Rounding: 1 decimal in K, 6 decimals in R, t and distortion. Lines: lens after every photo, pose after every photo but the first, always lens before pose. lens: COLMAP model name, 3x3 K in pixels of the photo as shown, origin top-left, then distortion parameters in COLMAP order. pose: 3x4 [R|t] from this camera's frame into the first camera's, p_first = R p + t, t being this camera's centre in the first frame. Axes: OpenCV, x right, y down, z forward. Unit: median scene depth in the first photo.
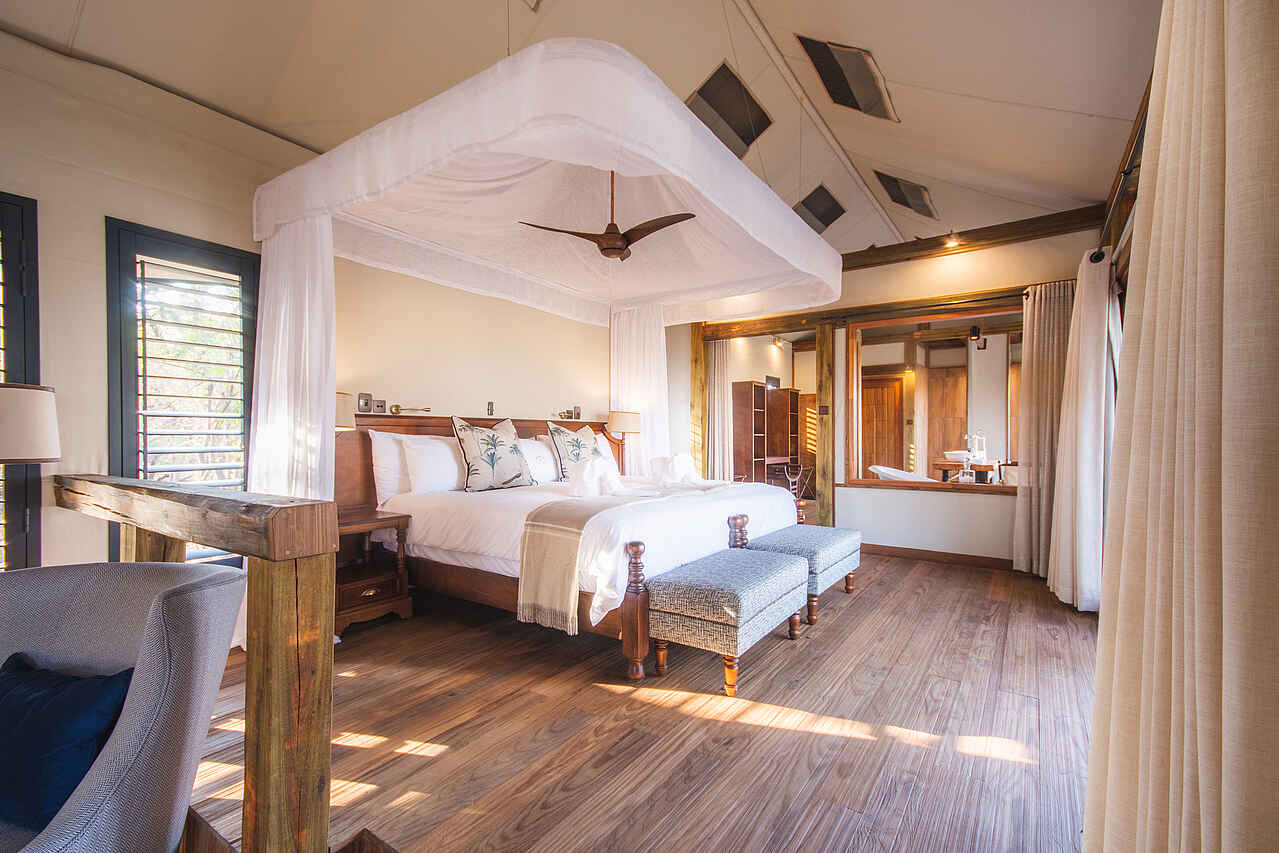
lens RADIAL K [[551.9, 0, 639.5], [0, 551.9, 426.5], [0, 0, 1]] dist [0.023652, 0.000291]
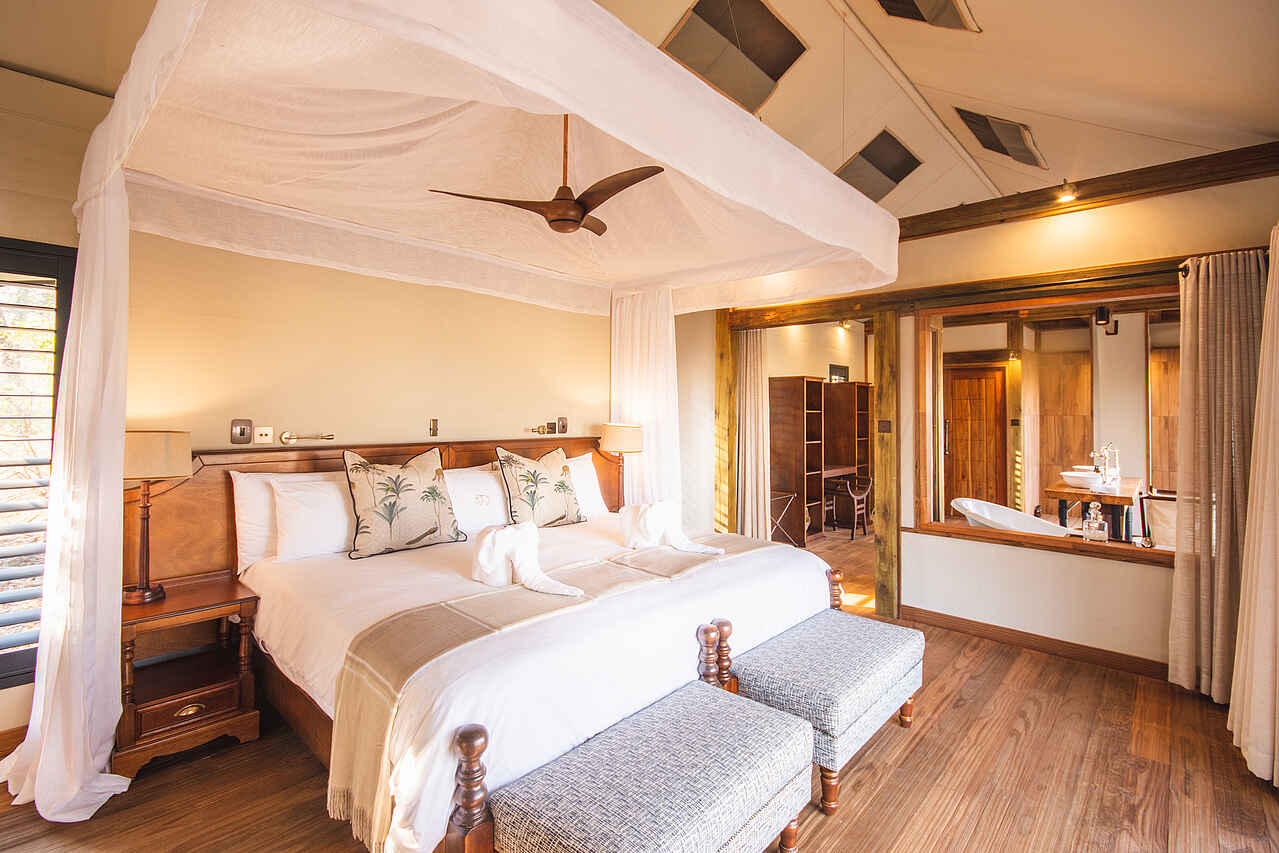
lens RADIAL K [[581.2, 0, 635.7], [0, 581.2, 388.7], [0, 0, 1]] dist [0.002234, -0.009143]
pose [[0.991162, 0.002703, -0.132628, 0.125362], [-0.006316, 0.999620, -0.026827, -0.067574], [0.132505, 0.027428, 0.990803, 0.219628]]
